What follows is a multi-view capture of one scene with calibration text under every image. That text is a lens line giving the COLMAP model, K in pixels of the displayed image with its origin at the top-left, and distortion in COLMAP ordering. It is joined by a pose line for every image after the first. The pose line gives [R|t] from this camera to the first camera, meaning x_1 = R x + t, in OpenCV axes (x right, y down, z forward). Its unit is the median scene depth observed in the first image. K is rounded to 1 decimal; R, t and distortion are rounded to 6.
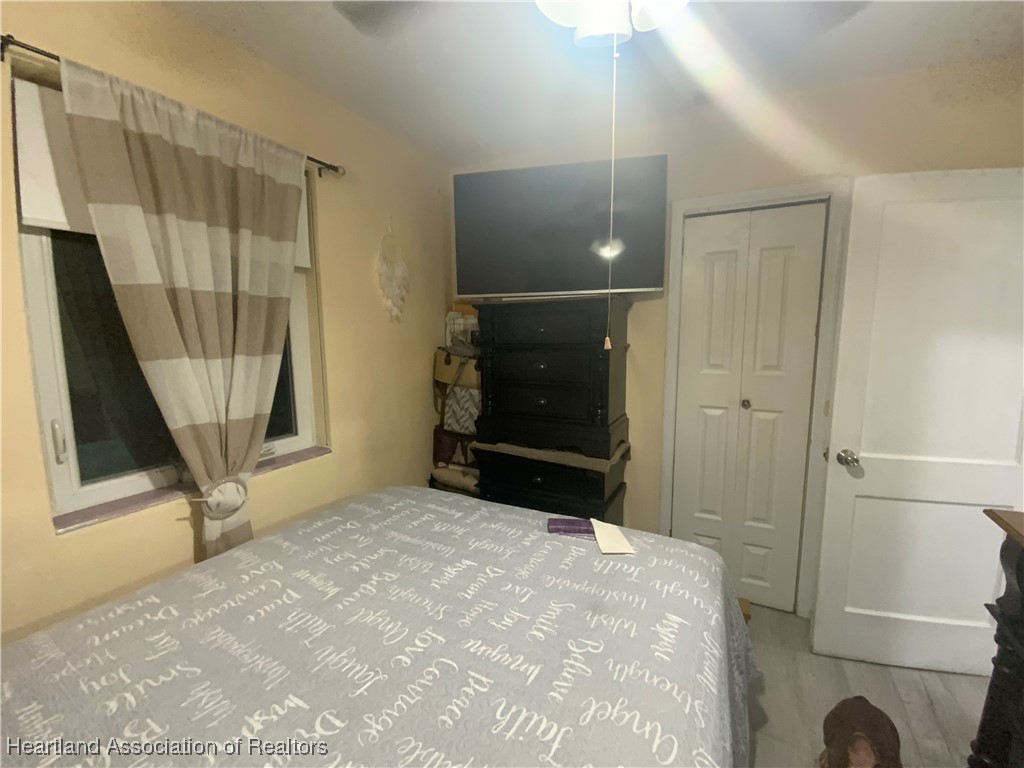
lens RADIAL K [[431.3, 0, 512.0], [0, 431.3, 384.0], [0, 0, 1]] dist [-0.000269, -0.000027]
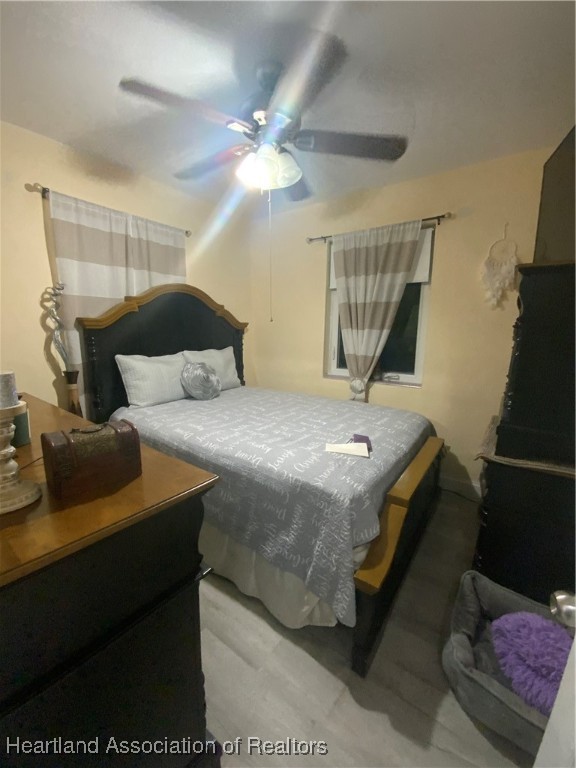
lens RADIAL K [[323.5, 0, 288.0], [0, 323.5, 384.0], [0, 0, 1]] dist [-0.000269, -0.000027]
pose [[-0.139888, 0.173756, -0.974803, 1.249363], [-0.122031, 0.973952, 0.191116, -0.055476], [0.982619, 0.145691, -0.115041, 0.832564]]
